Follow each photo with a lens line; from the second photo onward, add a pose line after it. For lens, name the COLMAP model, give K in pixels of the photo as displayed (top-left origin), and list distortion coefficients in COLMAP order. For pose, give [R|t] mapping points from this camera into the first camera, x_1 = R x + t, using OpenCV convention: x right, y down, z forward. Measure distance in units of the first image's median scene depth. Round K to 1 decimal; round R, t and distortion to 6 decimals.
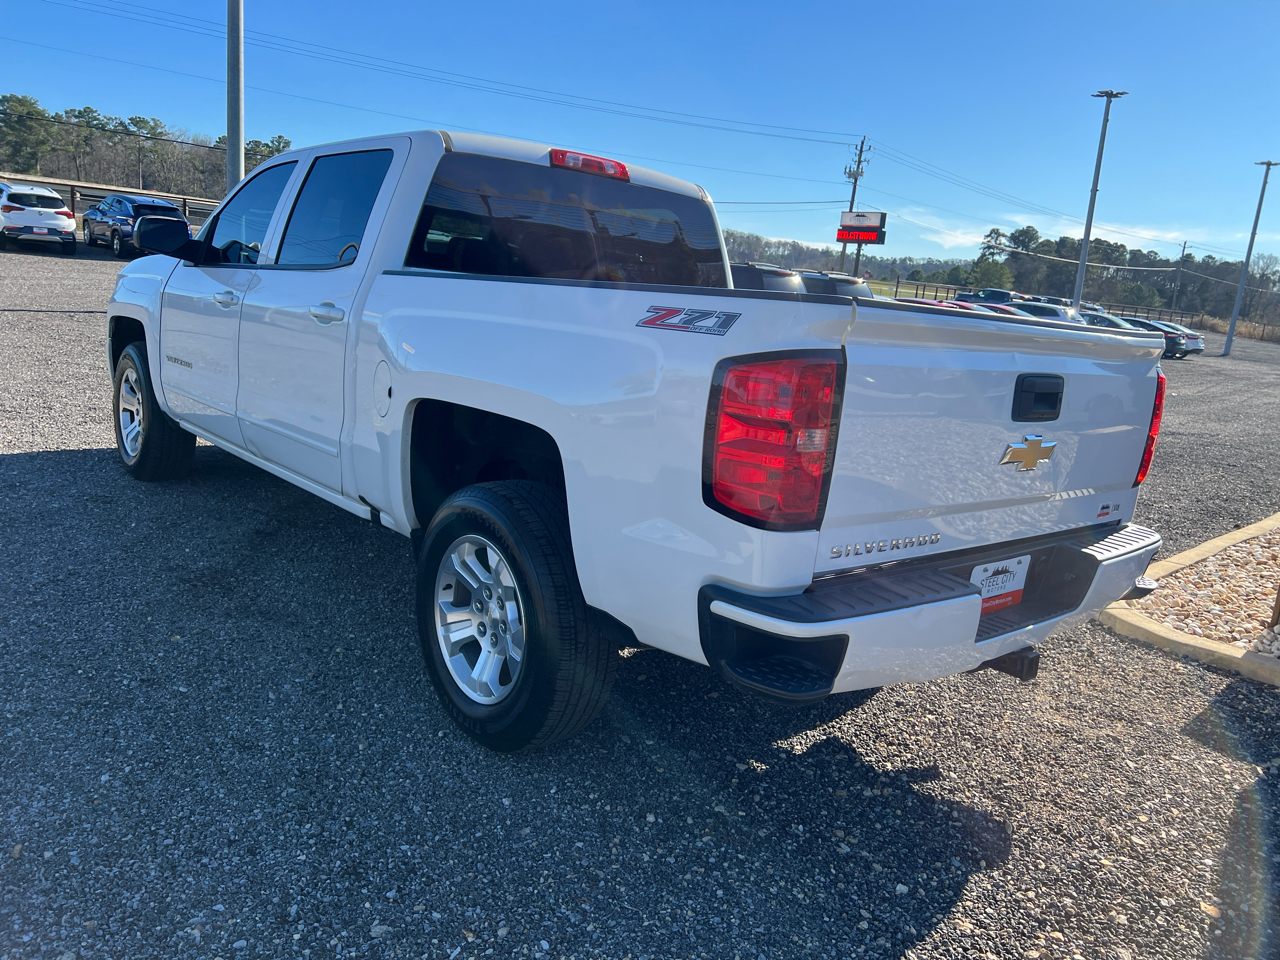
lens RADIAL K [[980.9, 0, 642.0], [0, 980.9, 479.3], [0, 0, 1]] dist [0.049235, -0.054549]
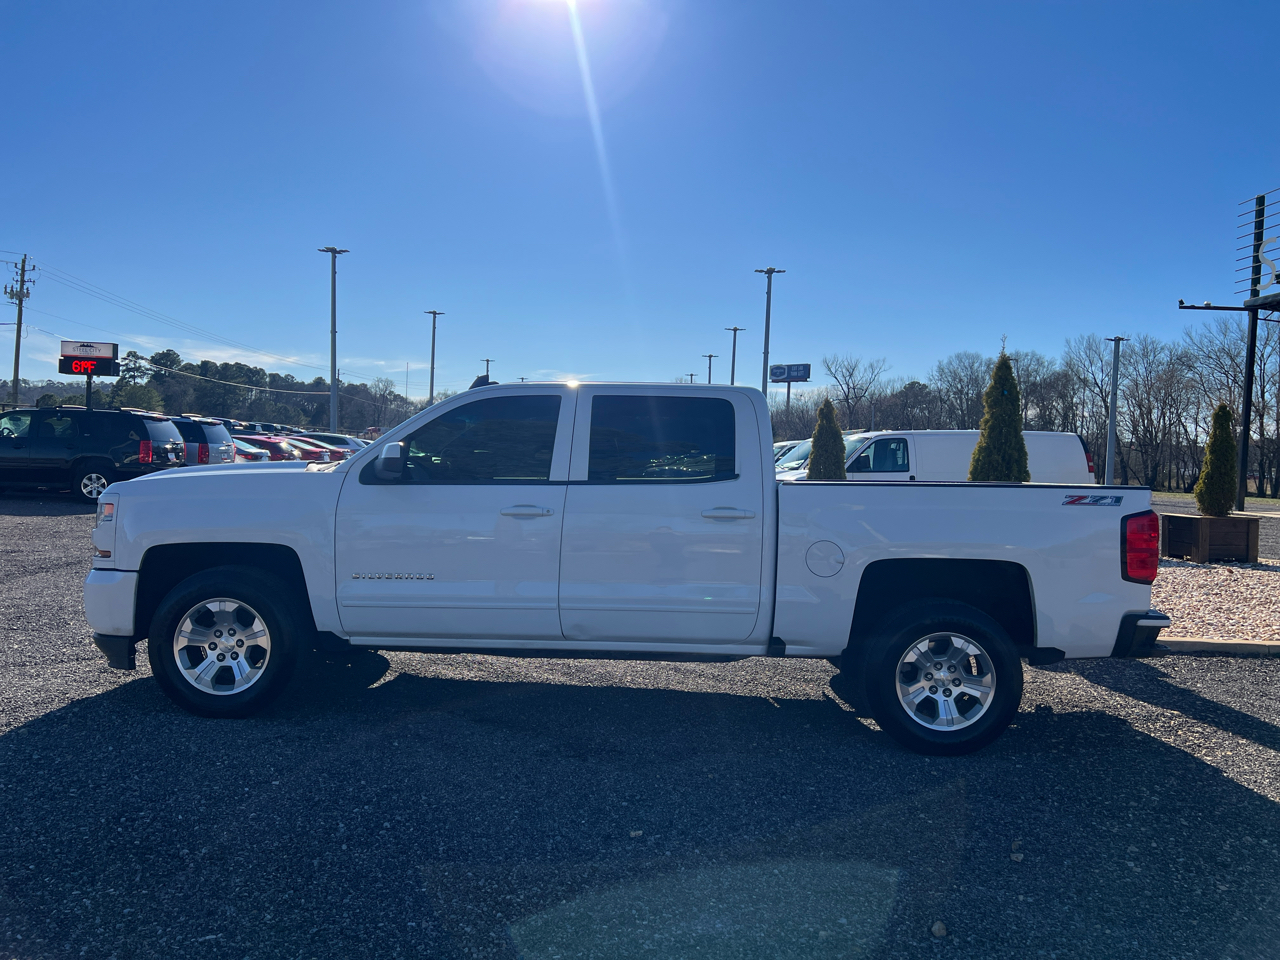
lens RADIAL K [[982.4, 0, 647.7], [0, 982.4, 484.3], [0, 0, 1]] dist [0.051560, -0.061566]
pose [[0.656008, -0.085208, 0.749929, -0.142027], [0.167900, 0.985185, -0.034933, -0.017901], [-0.735842, 0.148830, 0.660596, 0.015746]]
